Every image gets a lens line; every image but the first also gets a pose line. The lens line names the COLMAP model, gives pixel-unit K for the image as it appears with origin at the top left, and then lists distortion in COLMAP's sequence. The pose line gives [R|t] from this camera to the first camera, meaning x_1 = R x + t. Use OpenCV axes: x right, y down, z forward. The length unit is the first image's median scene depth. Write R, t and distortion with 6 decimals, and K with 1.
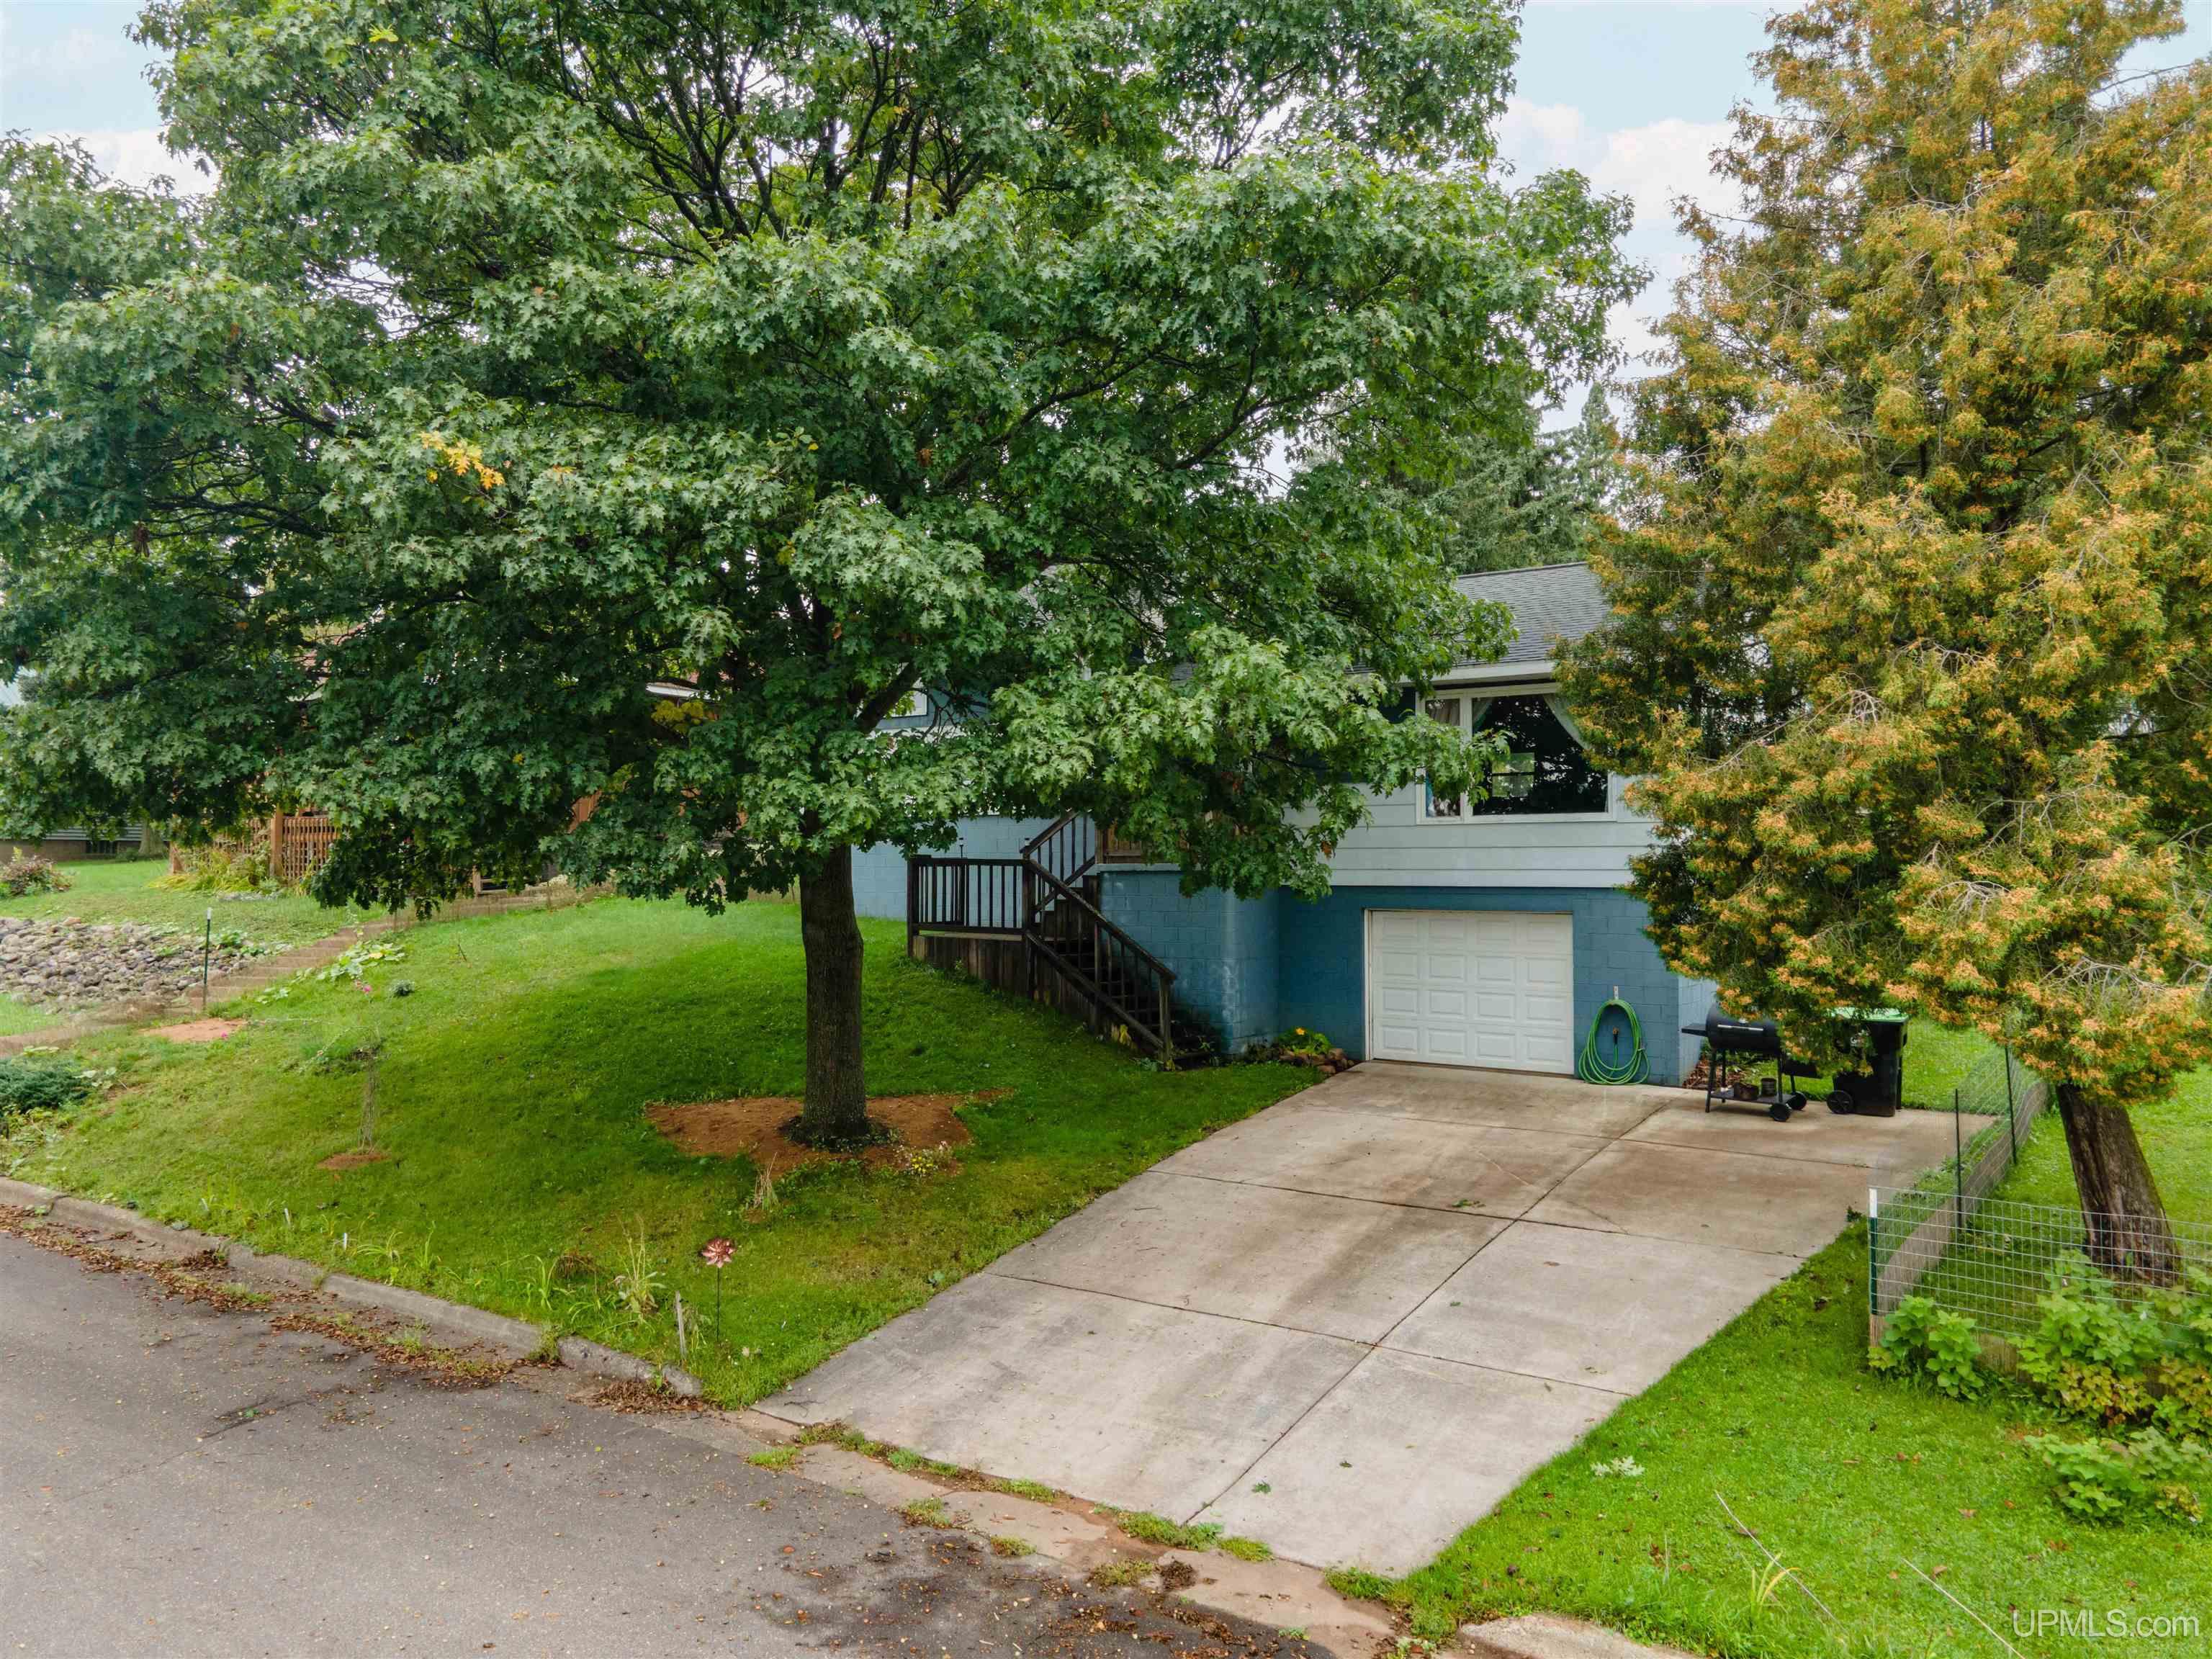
lens RADIAL K [[1657.1, 0, 1106.0], [0, 1657.1, 829.5], [0, 0, 1]] dist [0.003270, -0.000040]
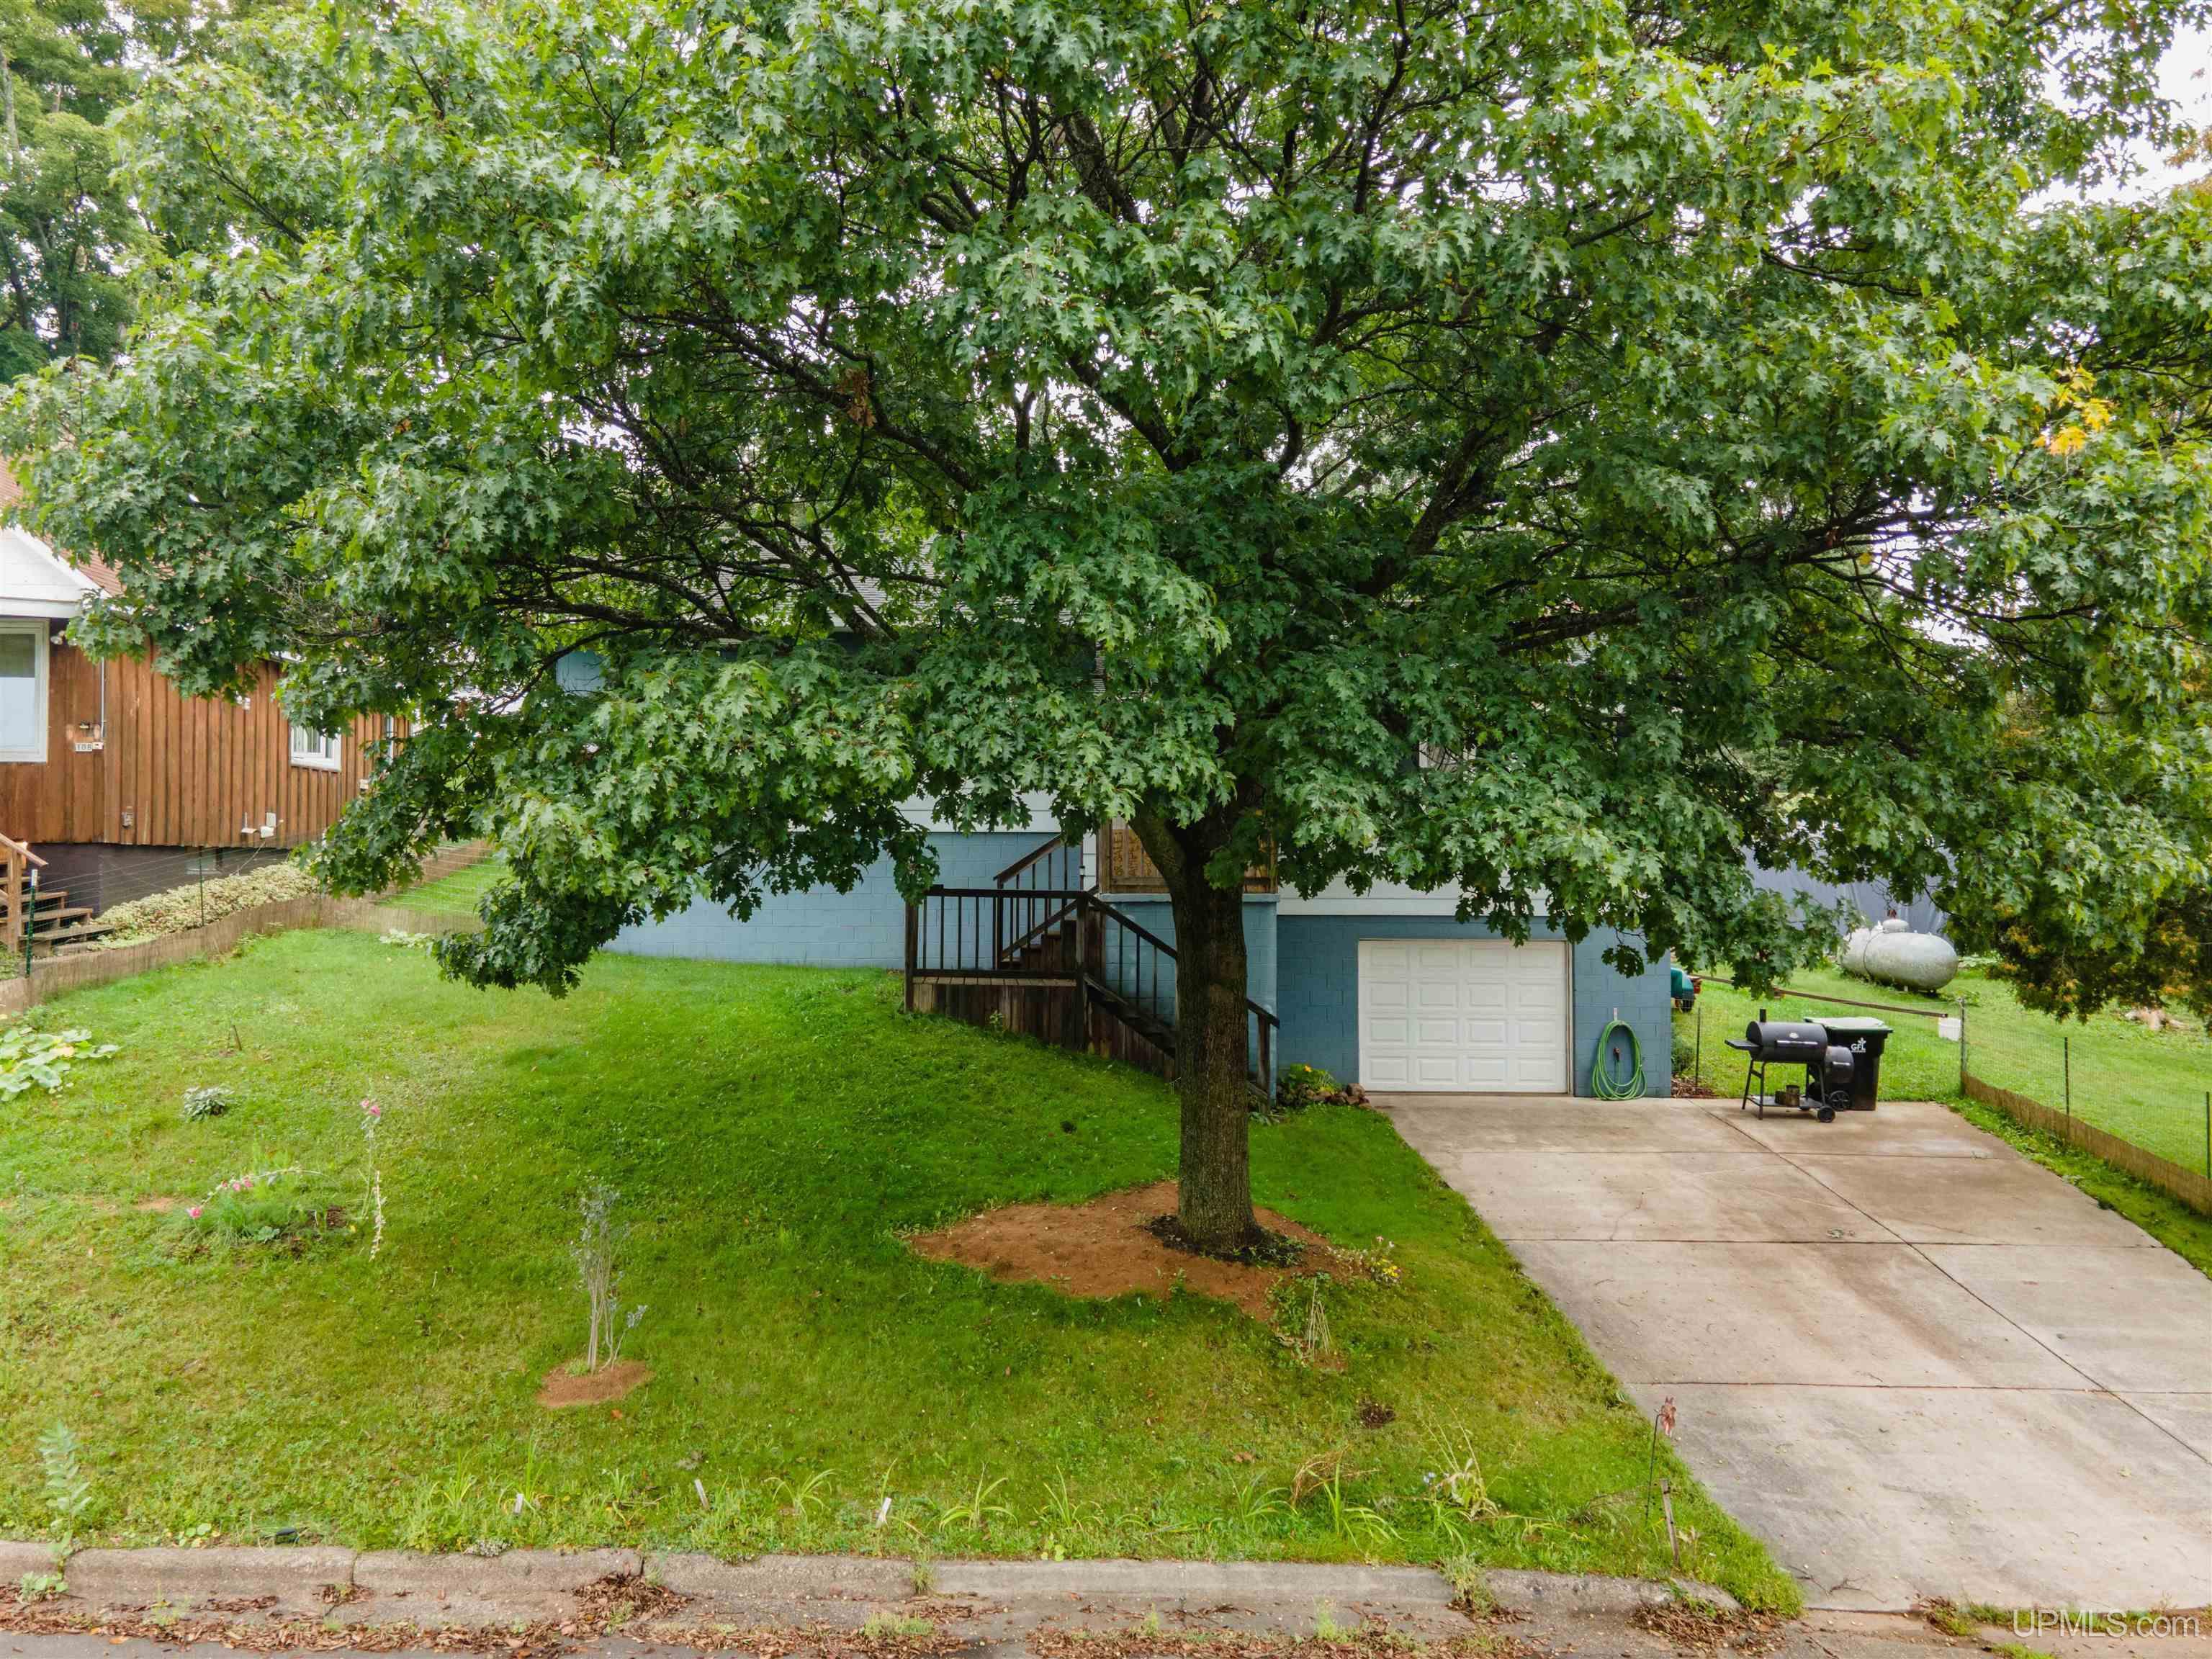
lens RADIAL K [[1651.8, 0, 1106.0], [0, 1651.8, 829.5], [0, 0, 1]] dist [0.038398, -0.002154]
pose [[0.823952, 0.010060, 0.566570, -0.809900], [-0.010848, 0.999939, -0.001978, -0.019051], [-0.566555, -0.004516, 0.824011, 0.443109]]
